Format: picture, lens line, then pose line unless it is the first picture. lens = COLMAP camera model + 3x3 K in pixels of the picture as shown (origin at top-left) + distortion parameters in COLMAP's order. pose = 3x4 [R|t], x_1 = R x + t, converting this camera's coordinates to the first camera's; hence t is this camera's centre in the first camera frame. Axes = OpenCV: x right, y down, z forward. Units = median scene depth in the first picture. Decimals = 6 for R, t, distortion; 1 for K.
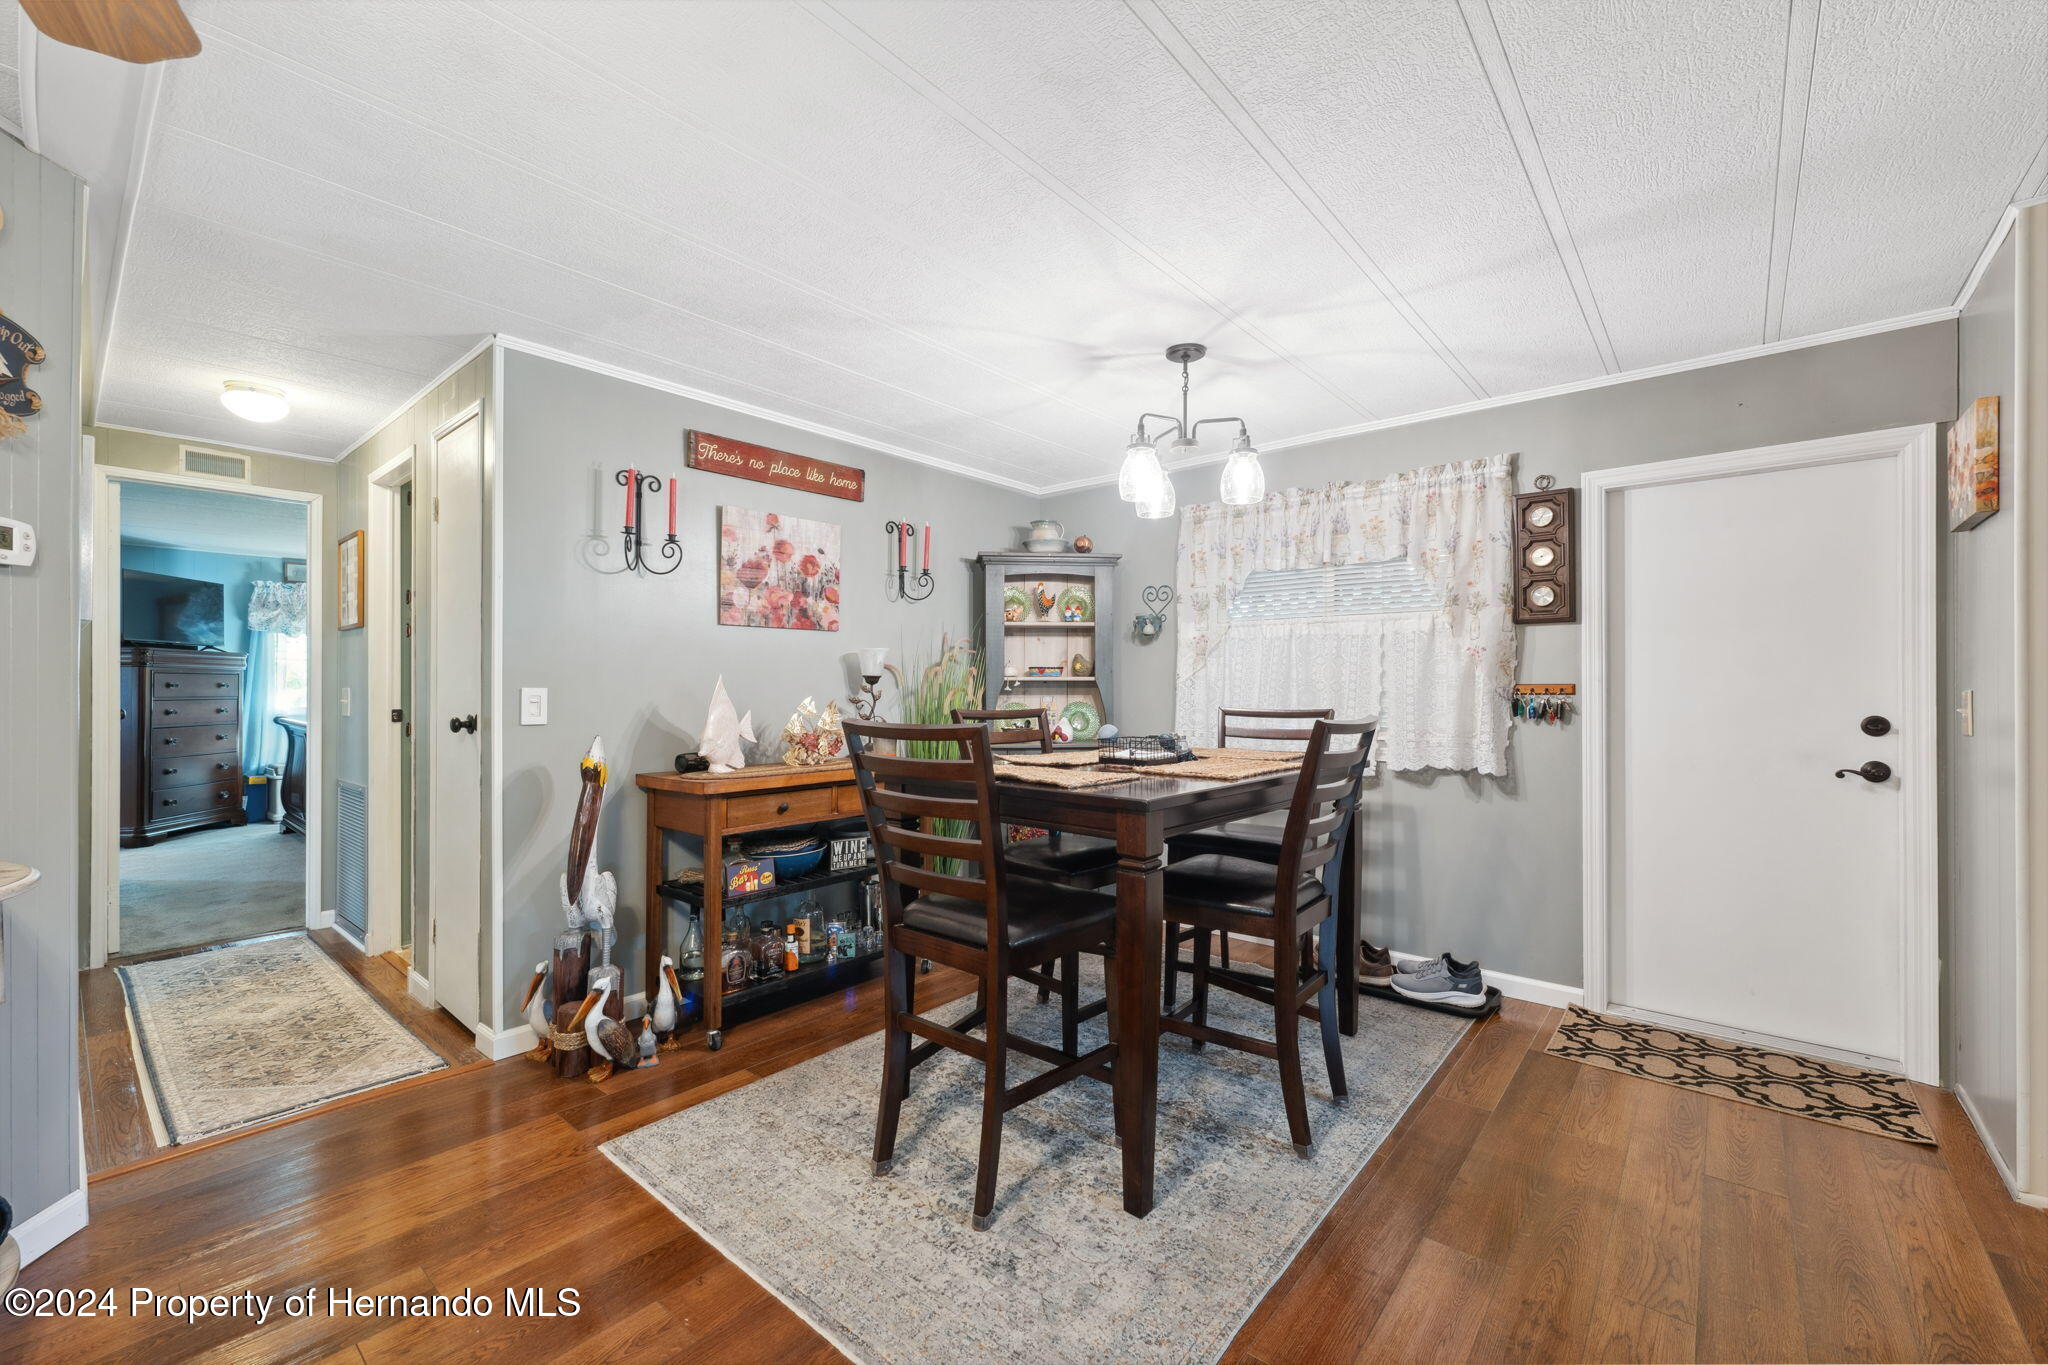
lens RADIAL K [[833.3, 0, 1024.0], [0, 833.3, 682.2], [0, 0, 1]] dist [0.005570, -0.001204]
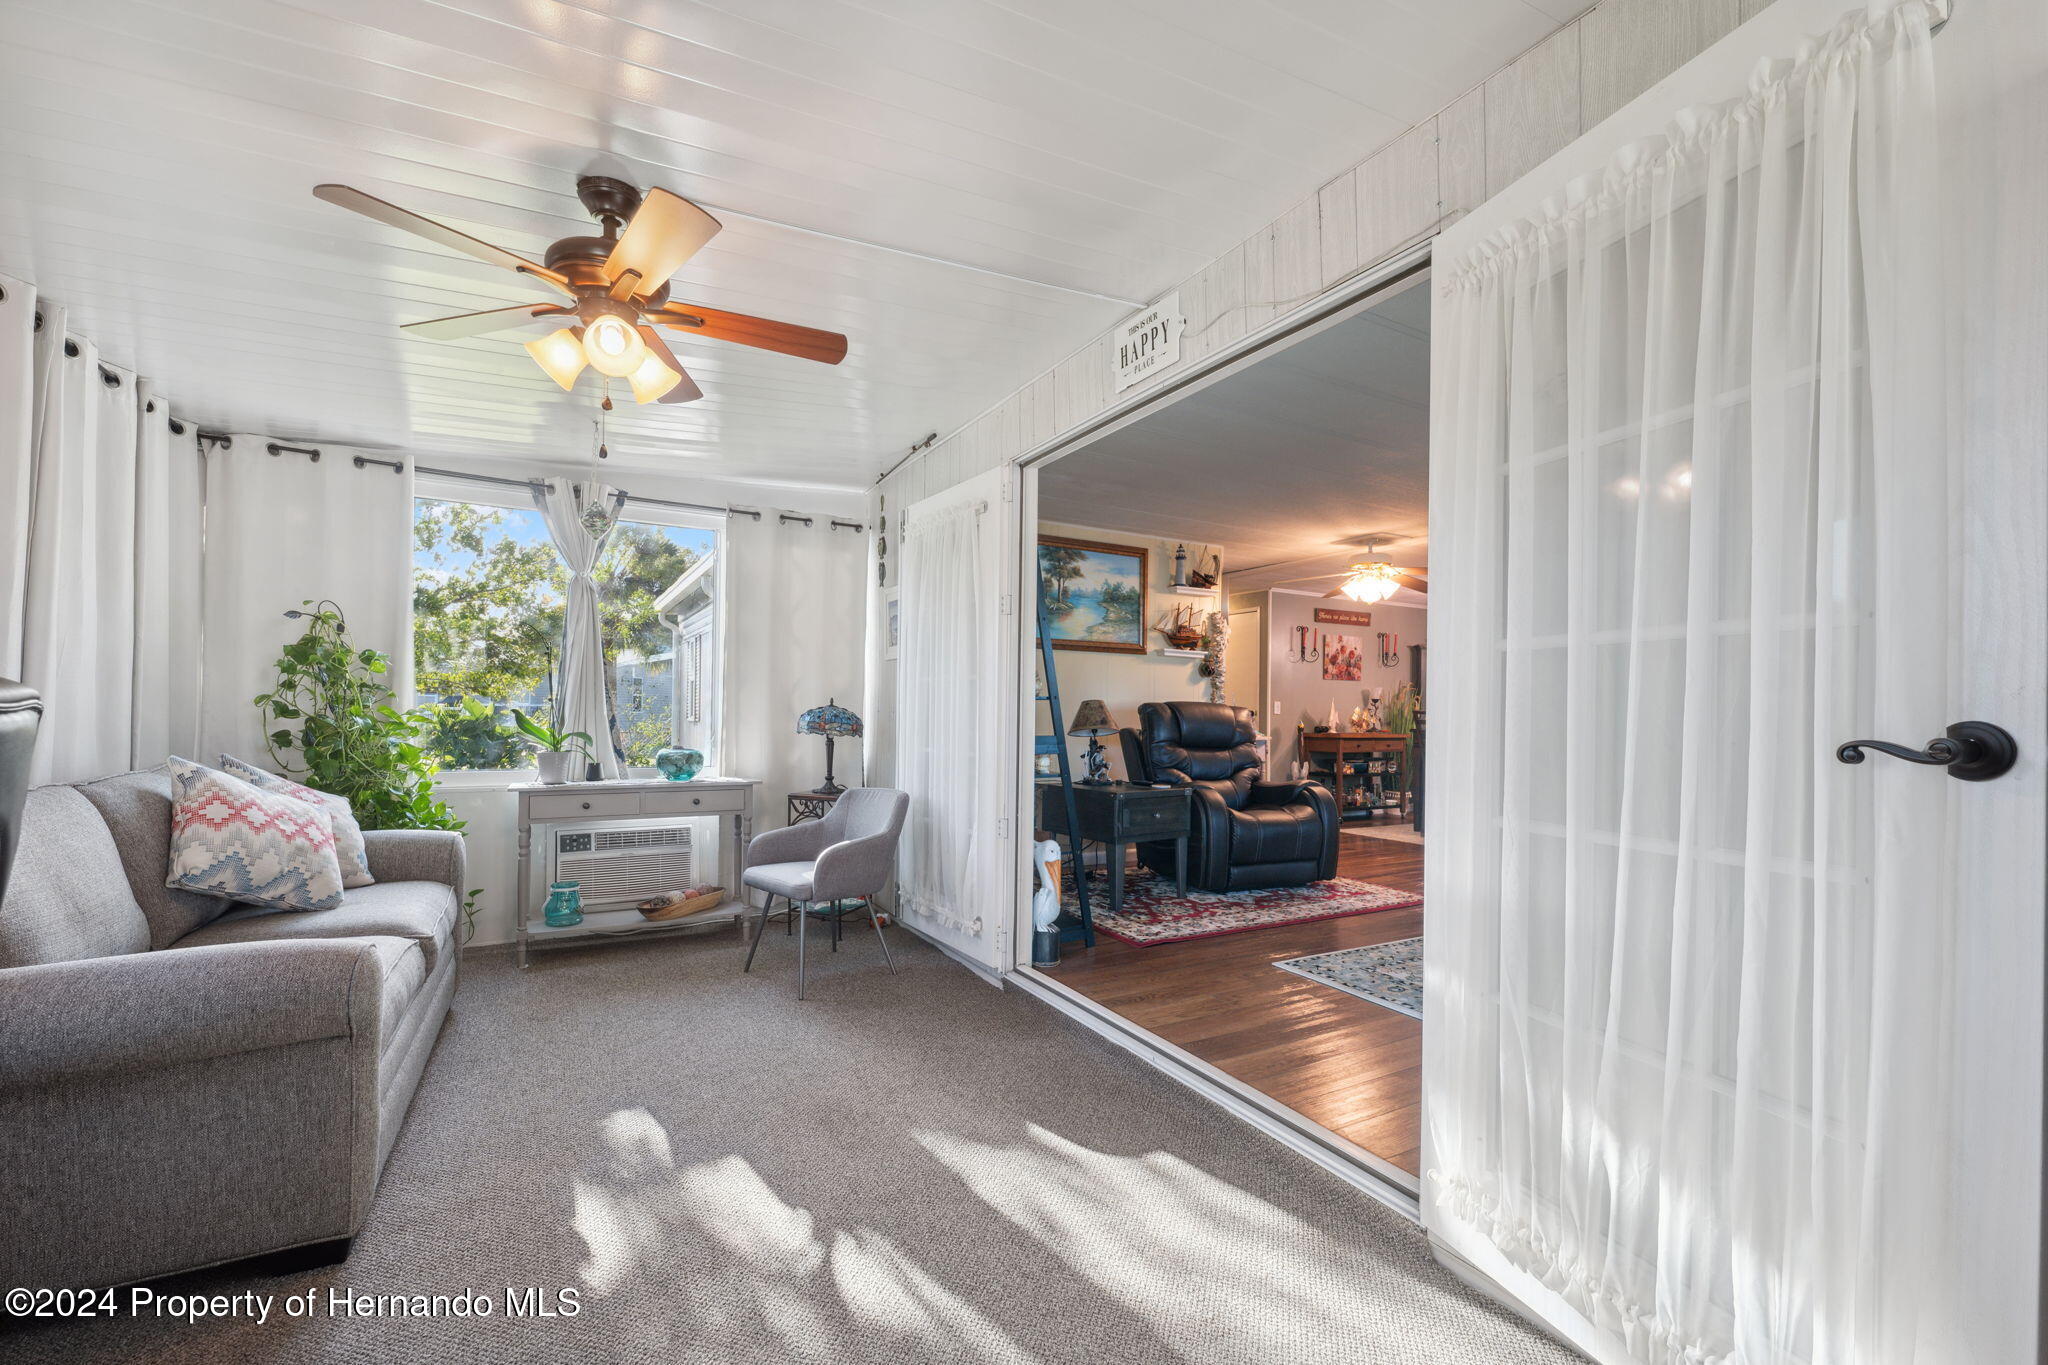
lens RADIAL K [[833.3, 0, 1030.3], [0, 833.3, 703.4], [0, 0, 1]] dist [0.005570, -0.001204]
pose [[0.938562, 0.013930, -0.344829, -0.322600], [-0.015089, 0.999886, -0.000679, 0.024101], [0.344780, 0.005841, 0.938665, -1.818356]]
